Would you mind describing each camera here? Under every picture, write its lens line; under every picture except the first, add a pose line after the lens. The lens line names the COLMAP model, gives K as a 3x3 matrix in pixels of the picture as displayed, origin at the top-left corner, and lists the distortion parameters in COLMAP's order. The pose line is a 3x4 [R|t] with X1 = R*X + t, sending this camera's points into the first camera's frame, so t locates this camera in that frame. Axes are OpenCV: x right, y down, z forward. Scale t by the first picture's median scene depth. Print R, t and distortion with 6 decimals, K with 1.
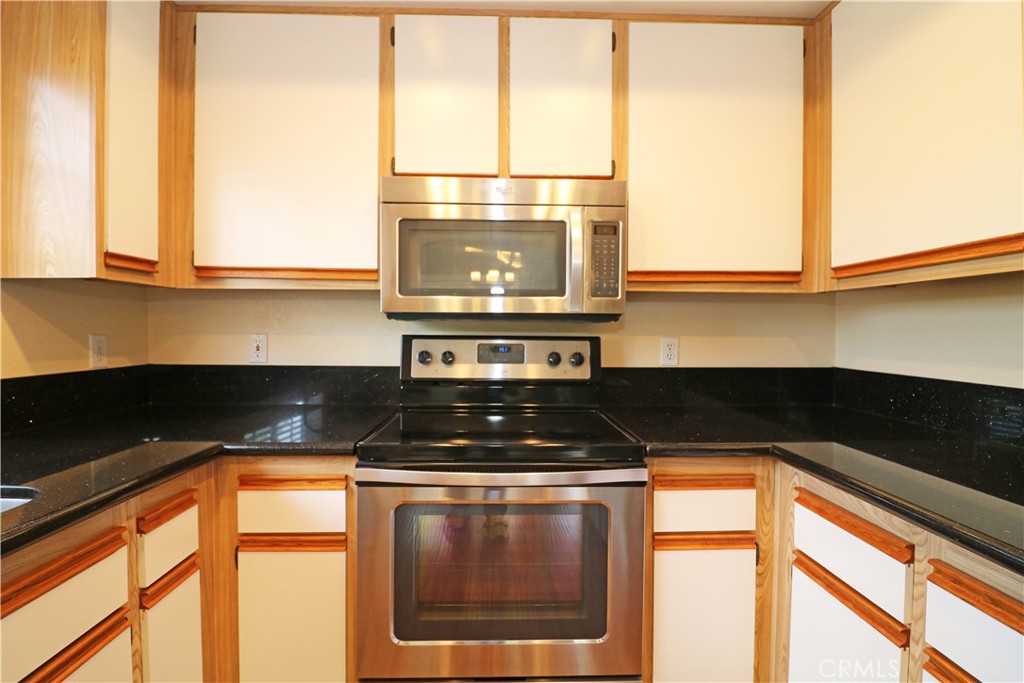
lens RADIAL K [[471.1, 0, 510.6], [0, 471.1, 338.4], [0, 0, 1]] dist [-0.008354, -0.007639]
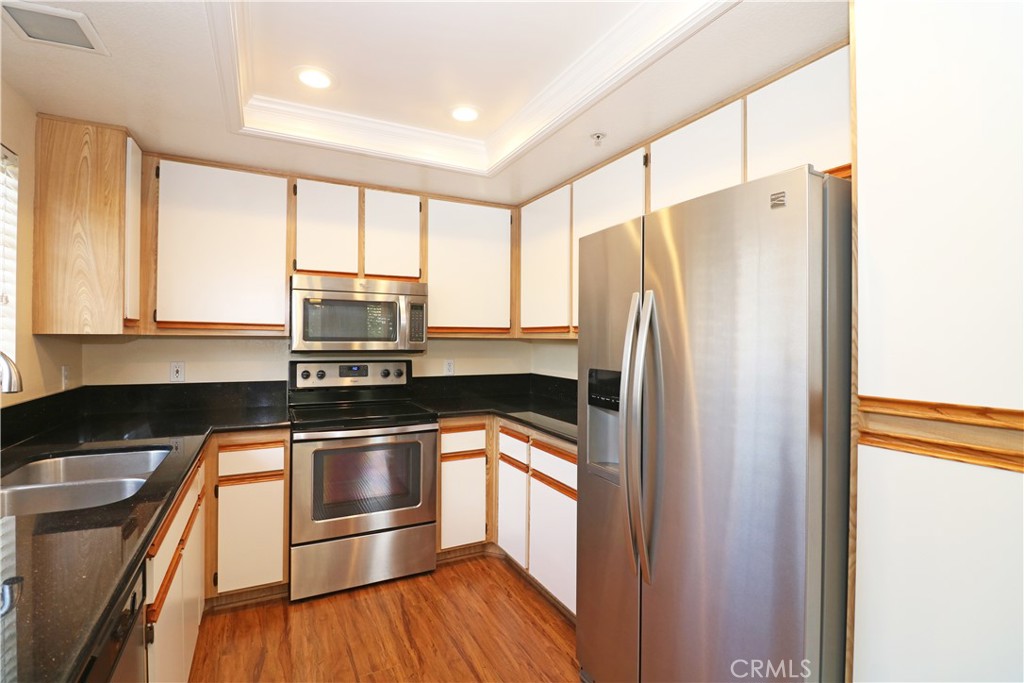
lens RADIAL K [[471.1, 0, 510.0], [0, 471.1, 339.7], [0, 0, 1]] dist [-0.008354, -0.007639]
pose [[0.904438, 0.000830, 0.426603, -0.276782], [0.005366, 0.999897, -0.013322, -0.065274], [-0.426570, 0.014339, 0.904341, -0.914187]]
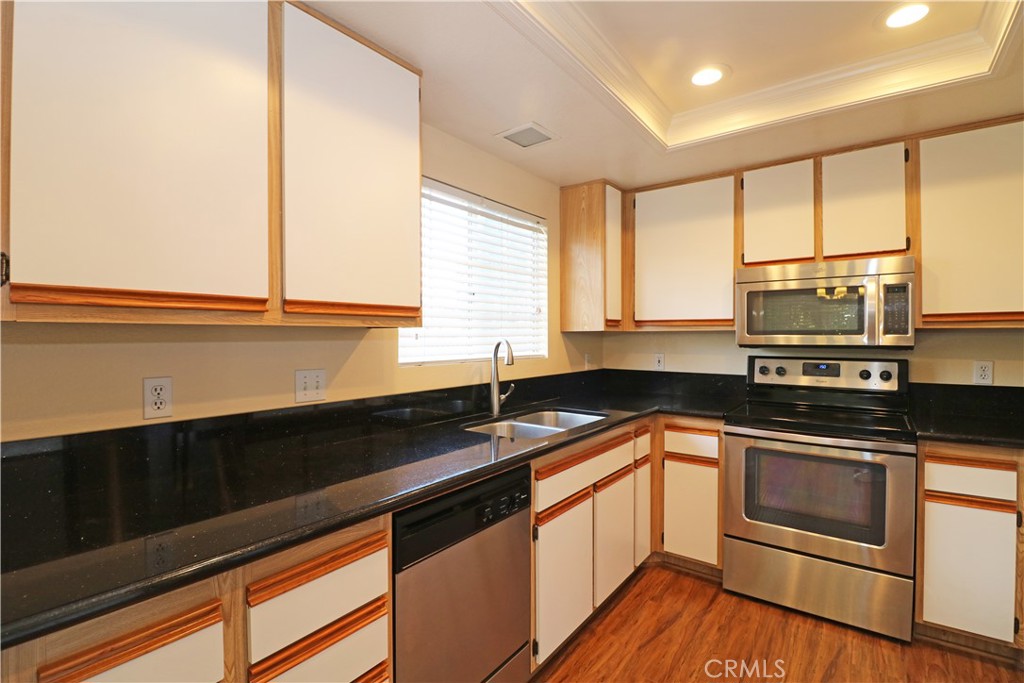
lens RADIAL K [[471.1, 0, 511.3], [0, 471.1, 339.0], [0, 0, 1]] dist [-0.008354, -0.007639]
pose [[0.776243, -0.003620, -0.630424, 0.180354], [-0.005191, 0.999913, -0.012133, -0.048213], [0.630413, 0.012691, 0.776156, -0.890357]]
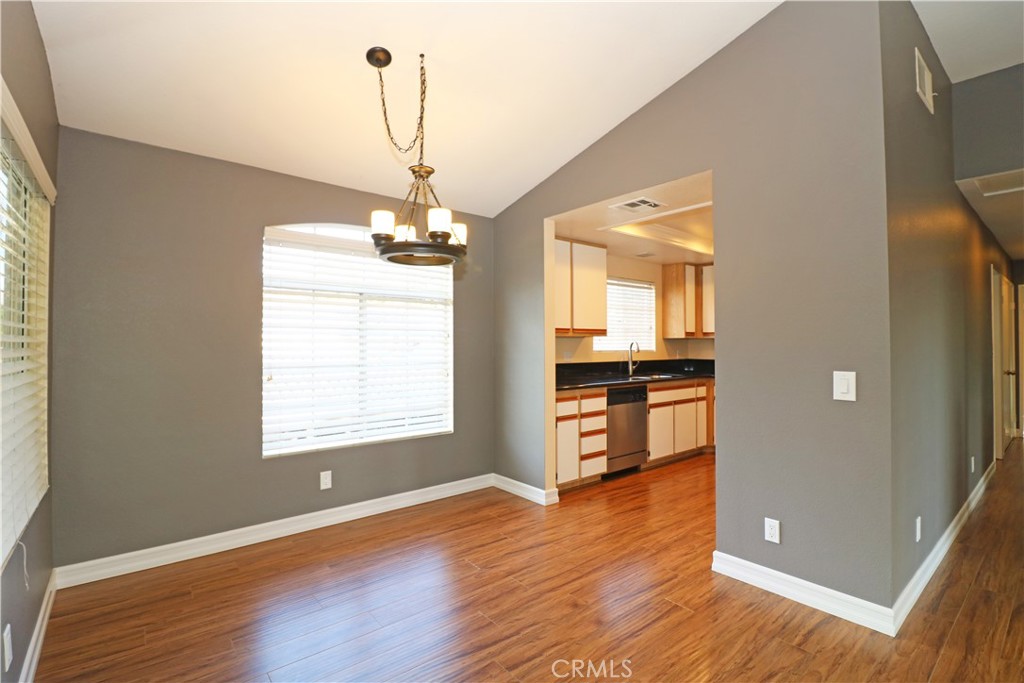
lens RADIAL K [[471.1, 0, 515.0], [0, 471.1, 339.0], [0, 0, 1]] dist [-0.008354, -0.007639]
pose [[0.611130, -0.014646, -0.791395, 1.438945], [-0.010410, 0.999594, -0.026538, 0.018813], [0.791462, 0.024457, 0.610729, -2.580761]]
